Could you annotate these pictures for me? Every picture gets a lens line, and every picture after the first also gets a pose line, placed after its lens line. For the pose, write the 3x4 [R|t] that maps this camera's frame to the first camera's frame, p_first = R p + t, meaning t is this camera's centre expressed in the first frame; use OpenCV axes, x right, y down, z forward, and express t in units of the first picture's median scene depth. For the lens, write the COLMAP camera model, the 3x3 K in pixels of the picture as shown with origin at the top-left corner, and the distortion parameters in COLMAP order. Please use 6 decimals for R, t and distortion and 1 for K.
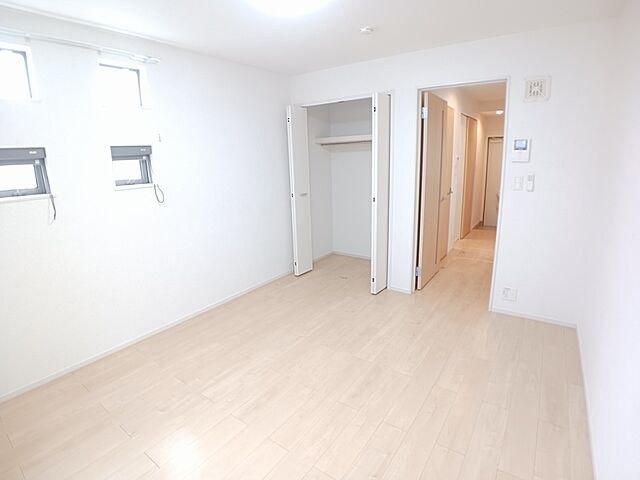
lens RADIAL K [[329.4, 0, 320.0], [0, 329.4, 240.0], [0, 0, 1]] dist [-0.079376, -0.000298]
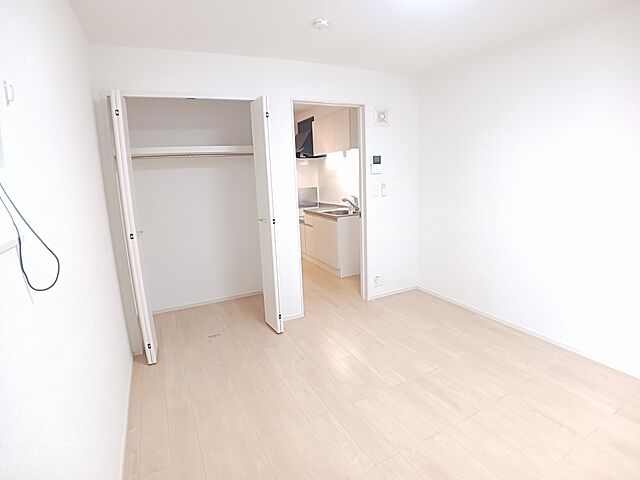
lens RADIAL K [[329.4, 0, 320.0], [0, 329.4, 240.0], [0, 0, 1]] dist [-0.079376, -0.000298]
pose [[0.461798, -0.171442, 0.870259, -0.581674], [0.235960, 0.969533, 0.065788, -0.119019], [-0.855024, 0.174965, 0.488182, 0.556639]]
